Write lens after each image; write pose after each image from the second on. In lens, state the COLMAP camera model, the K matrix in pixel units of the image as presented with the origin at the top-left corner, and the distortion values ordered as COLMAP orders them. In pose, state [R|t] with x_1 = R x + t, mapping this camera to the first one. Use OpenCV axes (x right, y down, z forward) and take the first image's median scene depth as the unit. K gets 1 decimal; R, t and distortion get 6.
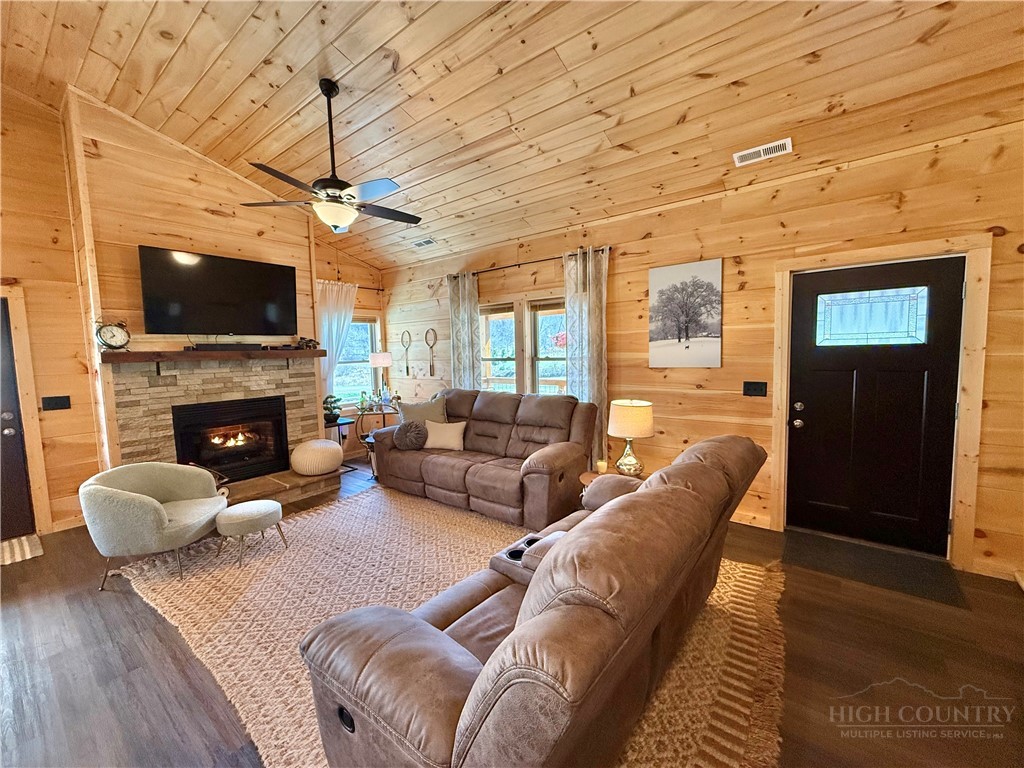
lens RADIAL K [[409.6, 0, 514.7], [0, 409.6, 383.7], [0, 0, 1]] dist [0.000762, -0.000039]
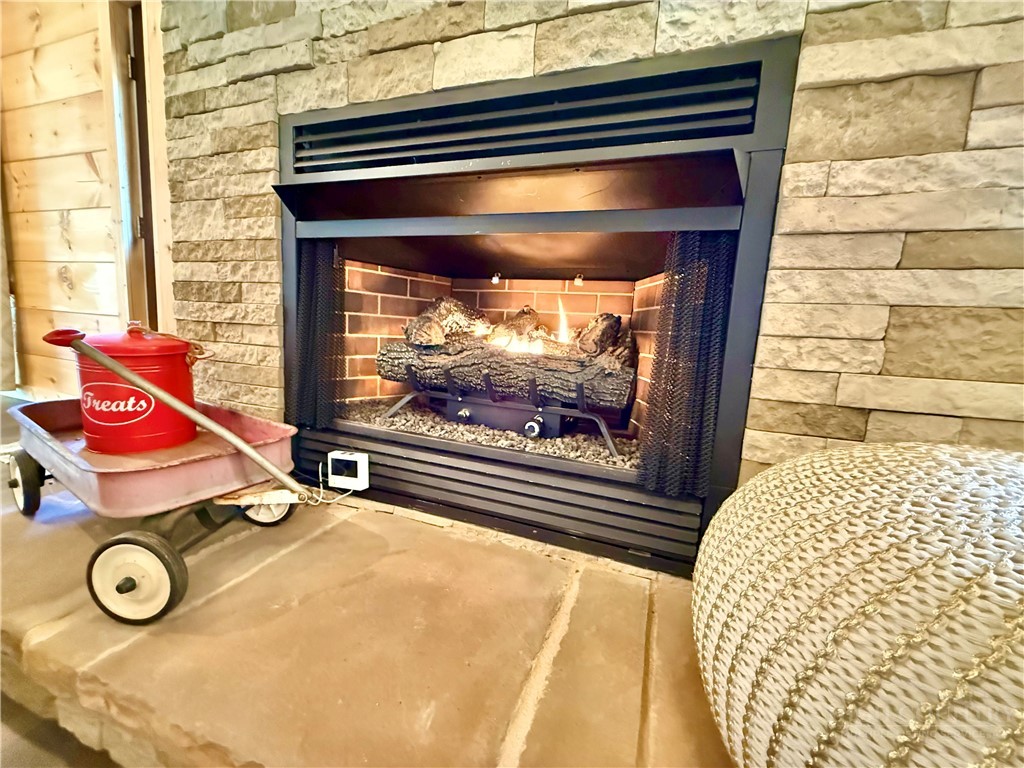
lens RADIAL K [[409.6, 0, 514.8], [0, 409.6, 383.7], [0, 0, 1]] dist [0.000762, -0.000039]
pose [[0.301492, 0.171527, -0.937913, -0.447534], [-0.143970, 0.980596, 0.133054, 0.128595], [0.942537, 0.094917, 0.320336, 0.879607]]
